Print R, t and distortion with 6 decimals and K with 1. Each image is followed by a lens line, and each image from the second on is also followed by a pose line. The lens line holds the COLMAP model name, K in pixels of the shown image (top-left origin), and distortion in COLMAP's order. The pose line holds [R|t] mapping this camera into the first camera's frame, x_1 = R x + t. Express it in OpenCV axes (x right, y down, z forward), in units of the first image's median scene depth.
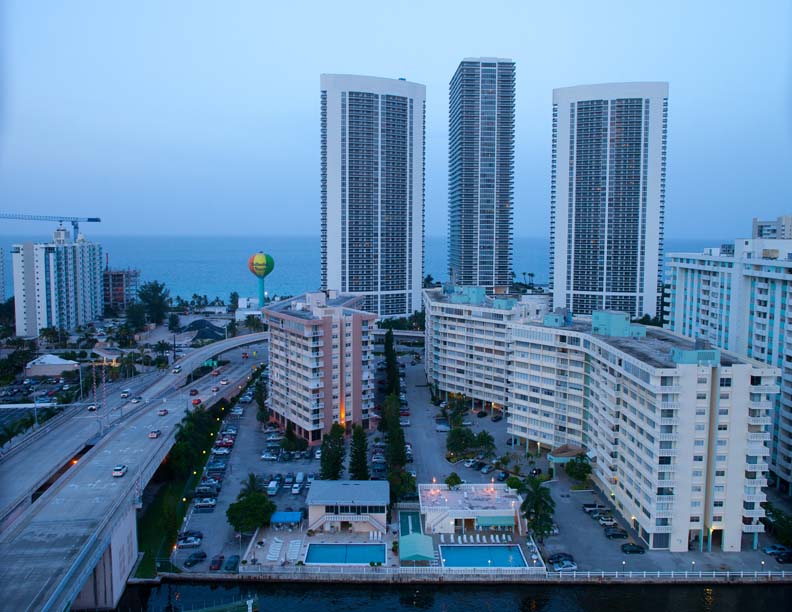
lens RADIAL K [[578.2, 0, 390.7], [0, 578.2, 265.3], [0, 0, 1]] dist [-0.055872, 0.035929]
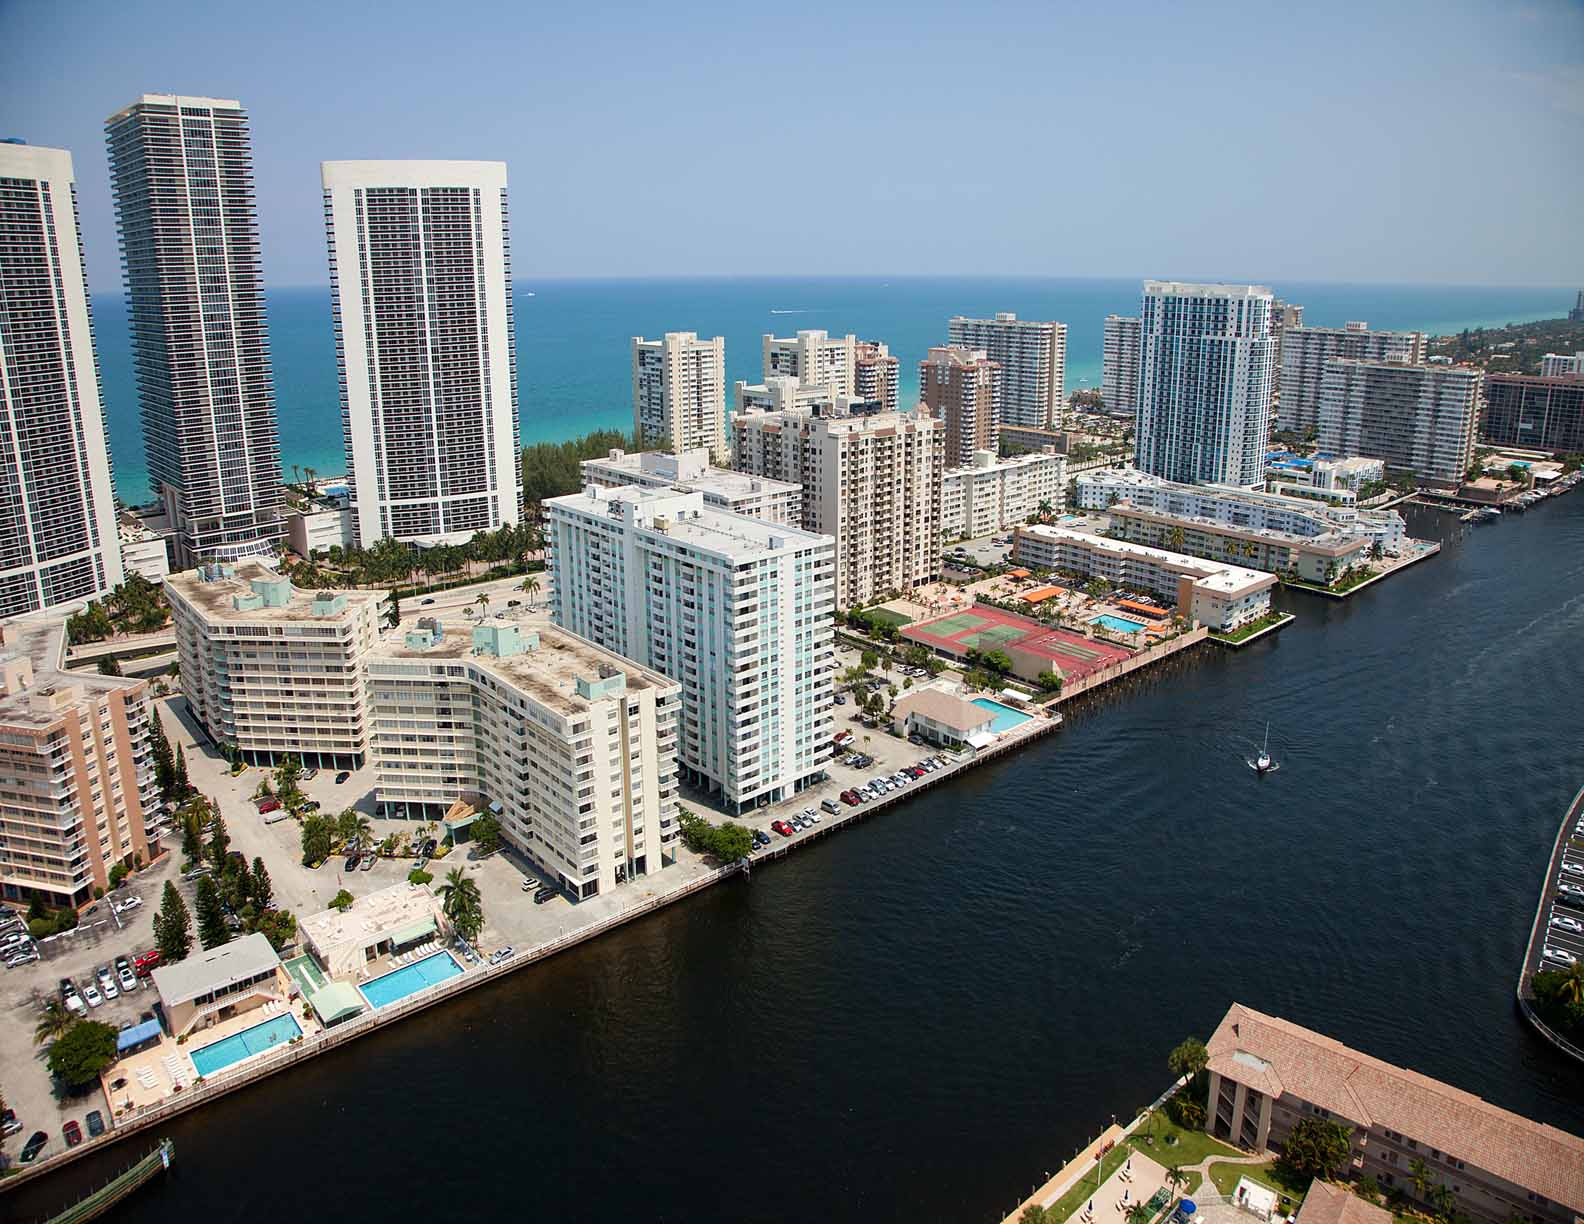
lens RADIAL K [[1114.1, 0, 793.8], [0, 1114.1, 501.2], [0, 0, 1]] dist [-0.097687, 0.039724]
pose [[0.758418, -0.161794, 0.631368, -0.208002], [0.056217, 0.981328, 0.183945, -0.303182], [-0.649340, -0.104013, 0.753352, -0.346454]]
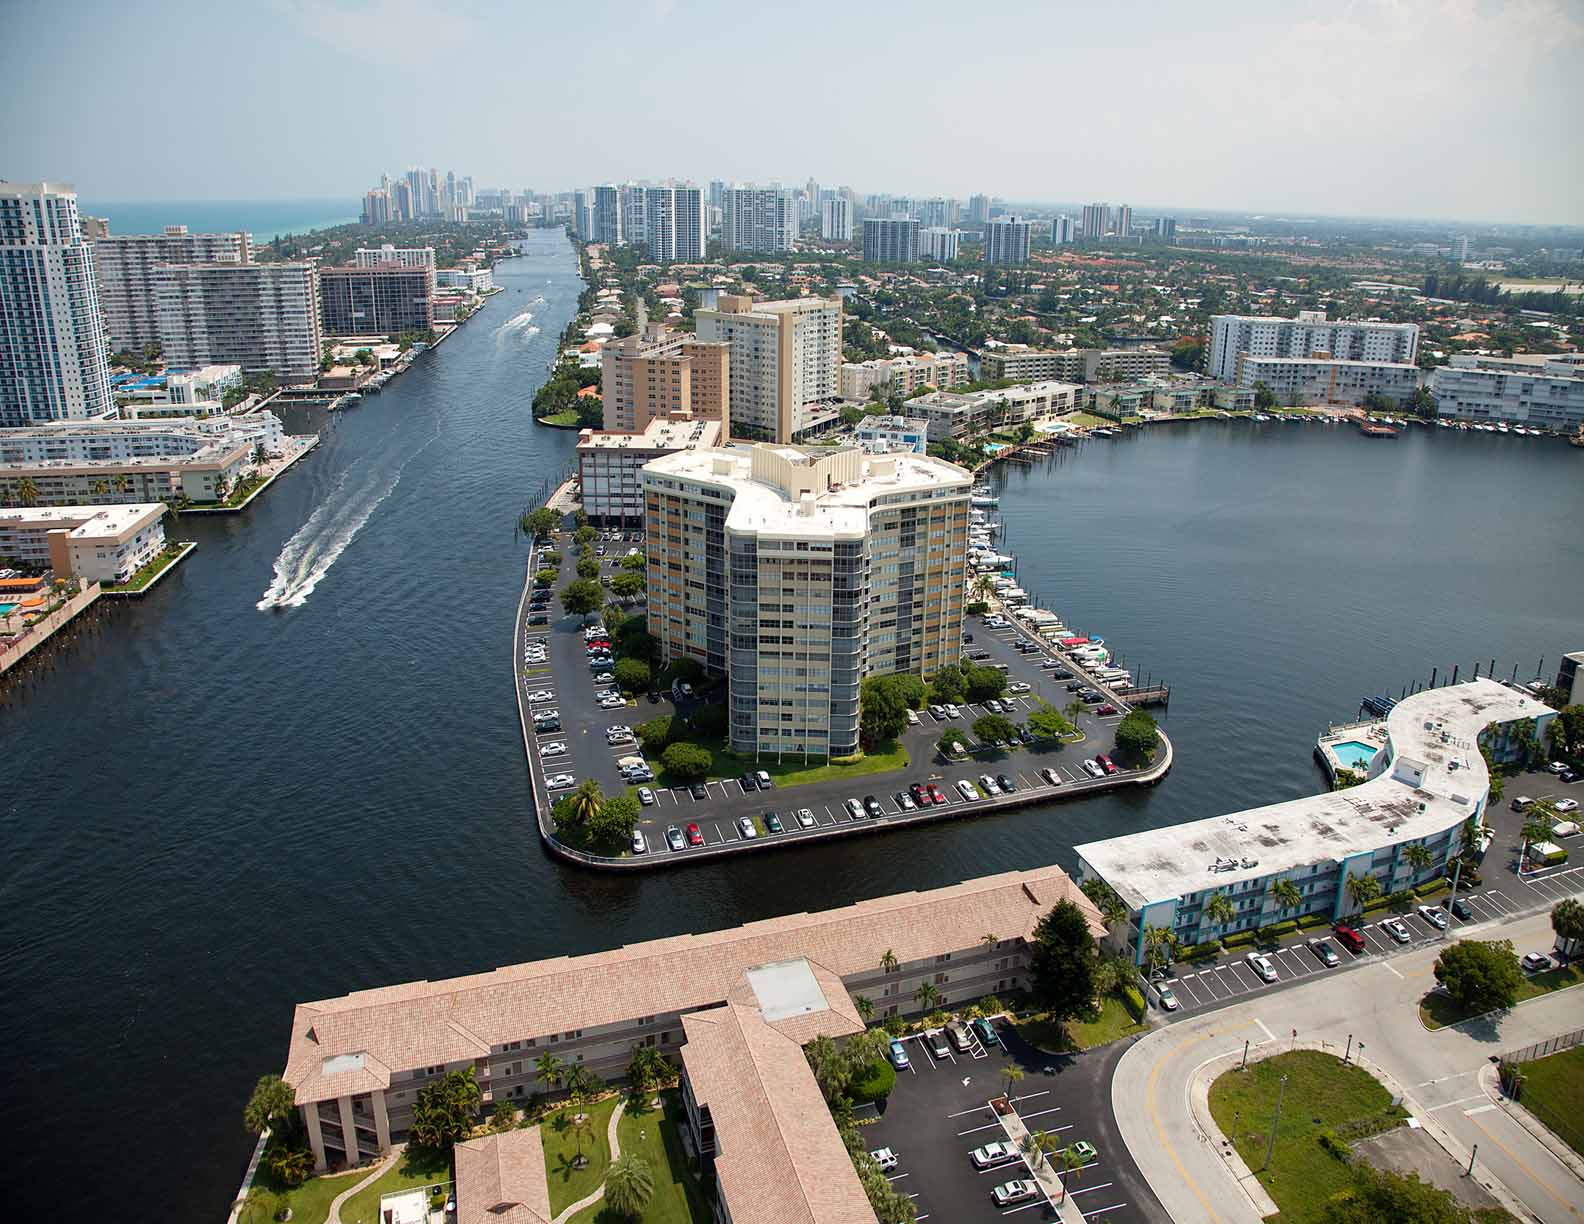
lens RADIAL K [[1114.1, 0, 792.2], [0, 1114.1, 488.8], [0, 0, 1]] dist [-0.097687, 0.039724]
pose [[-0.128810, -0.292507, 0.947548, -0.050270], [0.059229, 0.951533, 0.301789, -0.233601], [-0.989899, 0.094996, -0.105242, -0.235750]]
